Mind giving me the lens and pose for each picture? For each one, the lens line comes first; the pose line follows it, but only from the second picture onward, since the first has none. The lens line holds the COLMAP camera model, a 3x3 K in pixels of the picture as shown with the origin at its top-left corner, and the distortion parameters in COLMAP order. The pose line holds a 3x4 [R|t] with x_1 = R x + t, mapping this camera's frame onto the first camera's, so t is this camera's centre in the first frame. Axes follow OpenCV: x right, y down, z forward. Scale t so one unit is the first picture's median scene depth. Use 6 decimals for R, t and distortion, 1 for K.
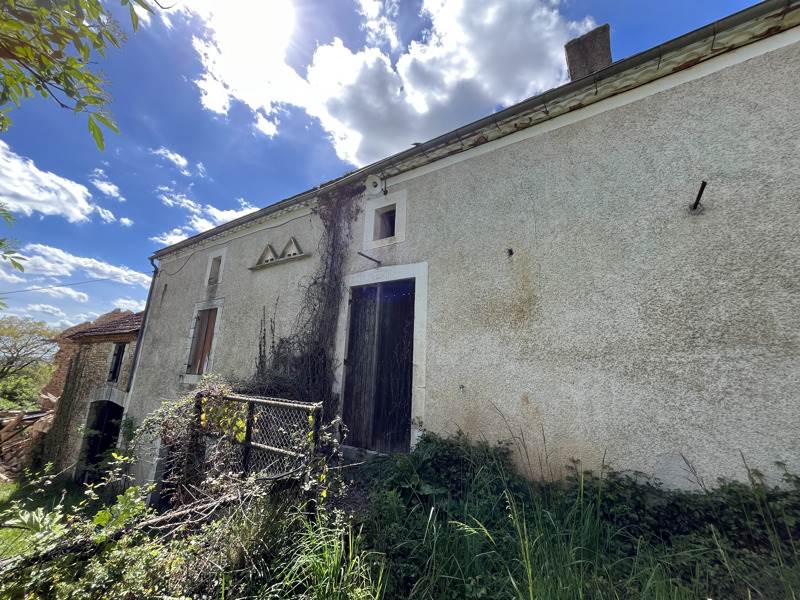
lens RADIAL K [[322.2, 0, 397.4], [0, 322.2, 295.6], [0, 0, 1]] dist [0.000724, 0.000106]
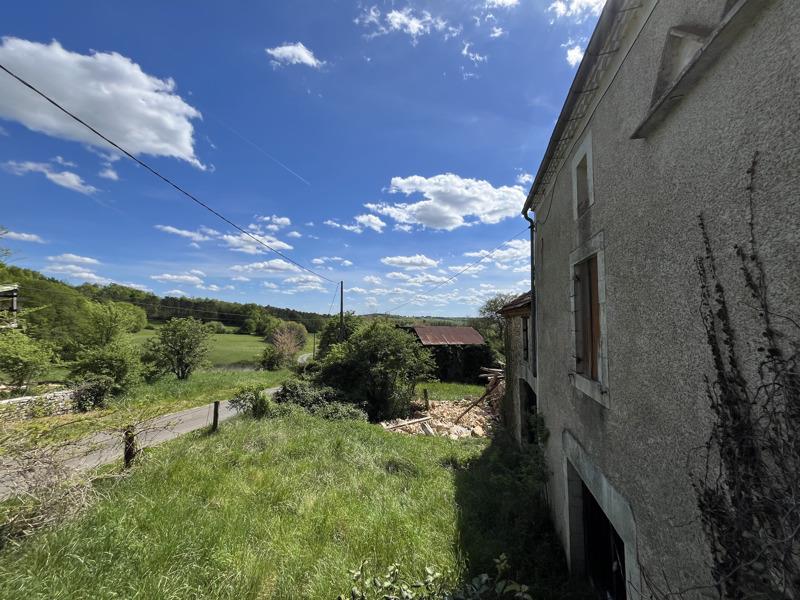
lens RADIAL K [[322.2, 0, 397.4], [0, 322.2, 295.6], [0, 0, 1]] dist [0.000724, 0.000106]
pose [[0.333236, -0.102048, -0.937305, -0.229236], [0.225846, 0.973823, -0.025730, 0.052405], [0.915395, -0.203112, 0.347560, 0.614152]]
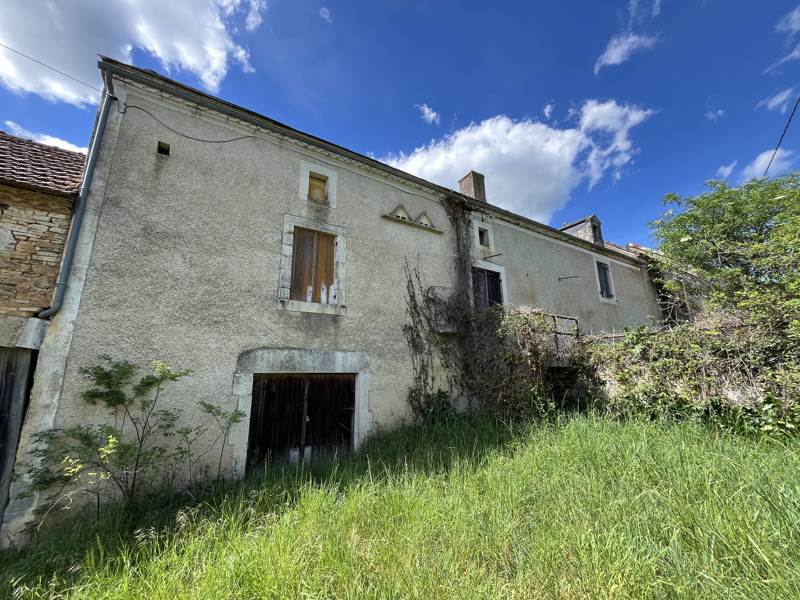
lens RADIAL K [[322.2, 0, 397.4], [0, 322.2, 295.6], [0, 0, 1]] dist [0.000724, 0.000106]
pose [[0.403160, 0.170531, 0.899100, -1.505601], [-0.192028, 0.976375, -0.099082, 0.309440], [-0.894755, -0.132706, 0.426382, 0.498579]]
